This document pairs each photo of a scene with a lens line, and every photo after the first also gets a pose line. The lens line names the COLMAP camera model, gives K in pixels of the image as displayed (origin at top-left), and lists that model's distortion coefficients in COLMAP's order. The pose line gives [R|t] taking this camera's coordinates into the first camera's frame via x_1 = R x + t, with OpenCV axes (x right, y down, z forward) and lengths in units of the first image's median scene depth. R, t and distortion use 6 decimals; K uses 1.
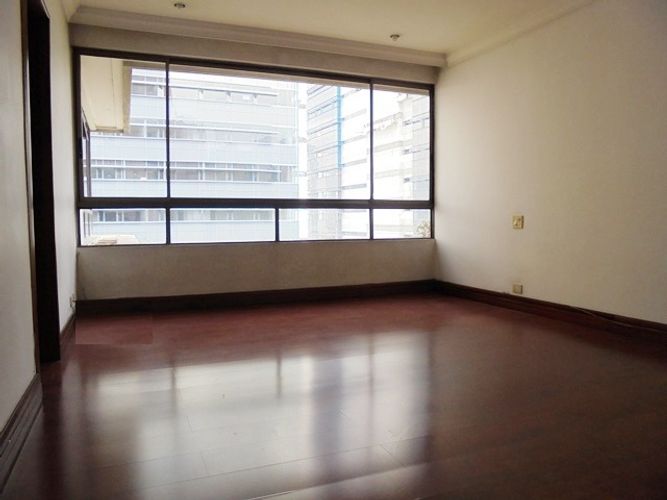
lens RADIAL K [[507.0, 0, 333.5], [0, 507.0, 250.0], [0, 0, 1]] dist [-0.000975, 0.001157]
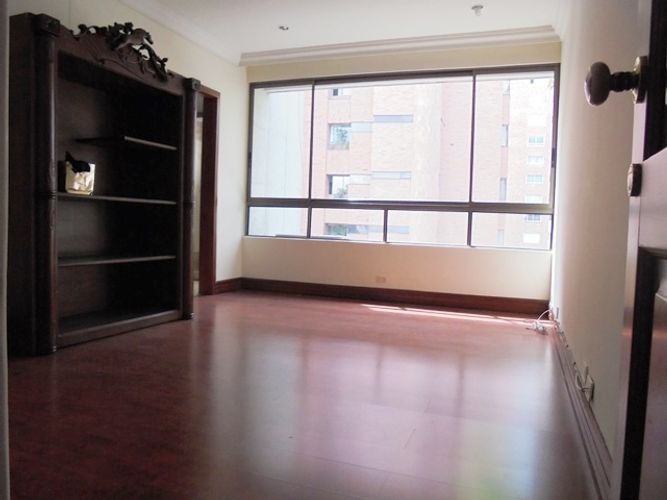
lens RADIAL K [[511.4, 0, 333.5], [0, 511.4, 250.0], [0, 0, 1]] dist [0.001324, -0.000008]
pose [[0.744787, 0.072381, -0.663365, 0.531736], [-0.080993, 0.996556, 0.017802, -0.010804], [0.662368, 0.040469, 0.748084, 0.159526]]
